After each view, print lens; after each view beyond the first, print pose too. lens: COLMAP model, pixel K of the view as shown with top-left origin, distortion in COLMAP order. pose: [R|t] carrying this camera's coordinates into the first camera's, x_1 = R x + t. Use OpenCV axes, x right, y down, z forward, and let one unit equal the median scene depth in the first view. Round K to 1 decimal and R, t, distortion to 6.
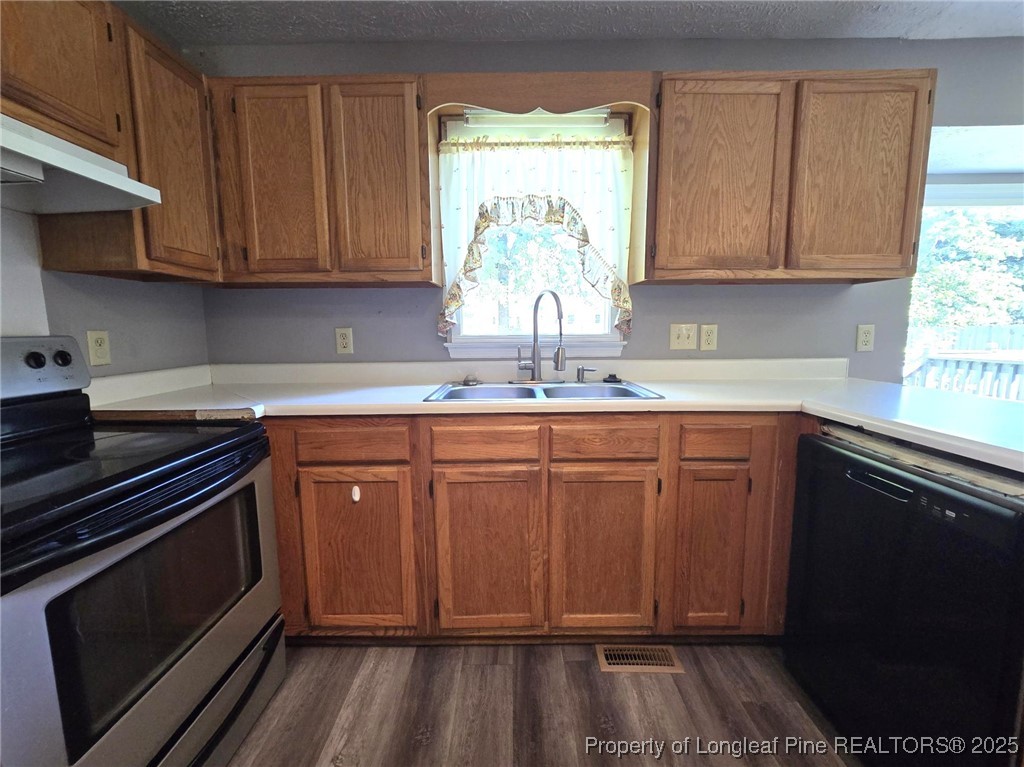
lens RADIAL K [[420.3, 0, 507.2], [0, 420.3, 380.1], [0, 0, 1]] dist [-0.002696, -0.000191]
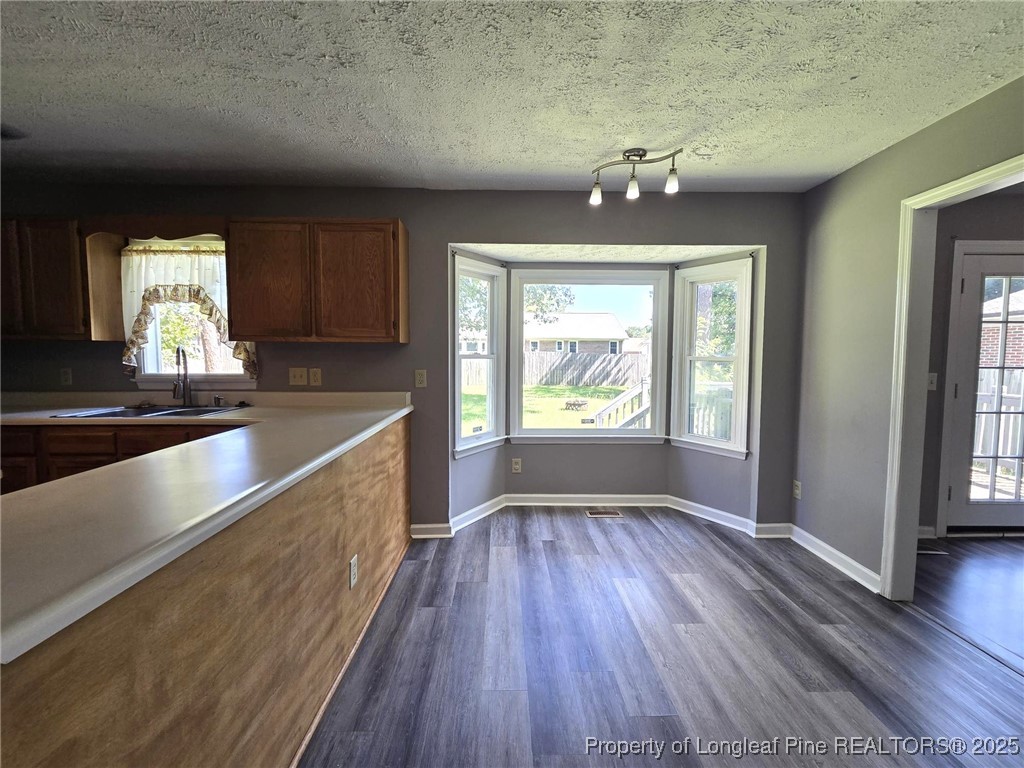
lens RADIAL K [[414.3, 0, 508.3], [0, 414.3, 381.8], [0, 0, 1]] dist [-0.001783, -0.000477]
pose [[0.999648, 0.010848, 0.024219, 1.399053], [-0.009545, 0.998533, -0.053294, -0.016687], [-0.024761, 0.053045, 0.998285, -0.592923]]
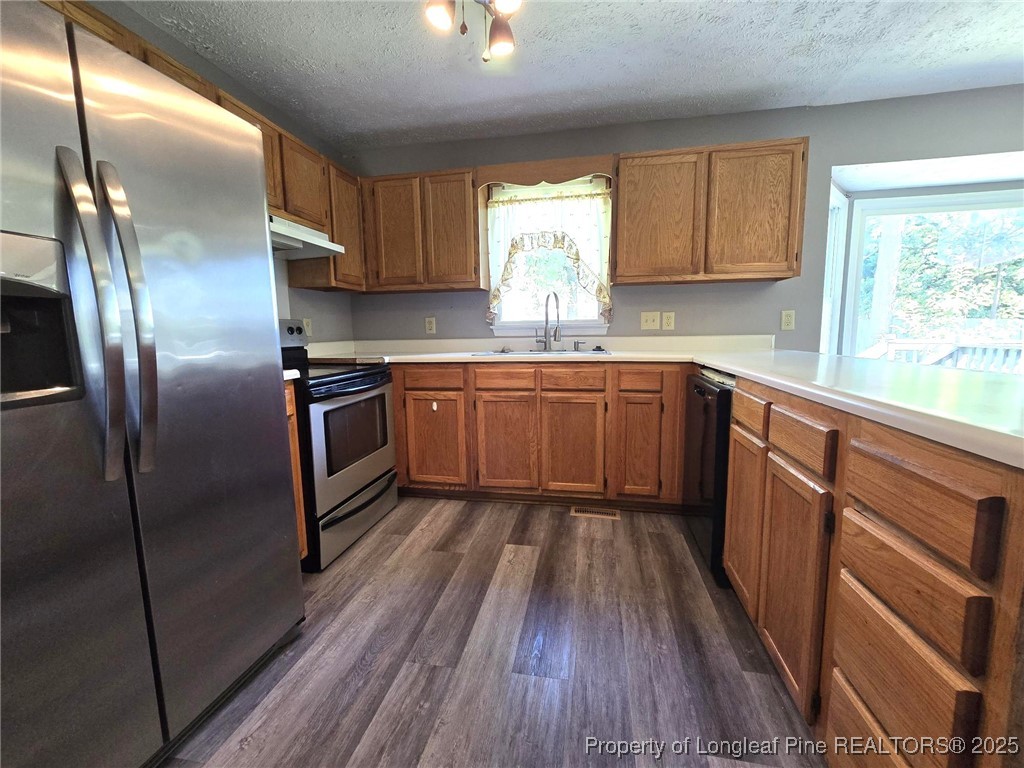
lens RADIAL K [[414.3, 0, 508.3], [0, 414.3, 381.8], [0, 0, 1]] dist [-0.001783, -0.000477]
pose [[0.982208, 0.016903, -0.187034, 0.258832], [-0.015999, 0.999852, 0.006341, 0.134270], [0.187113, -0.003235, 0.982333, -0.633480]]
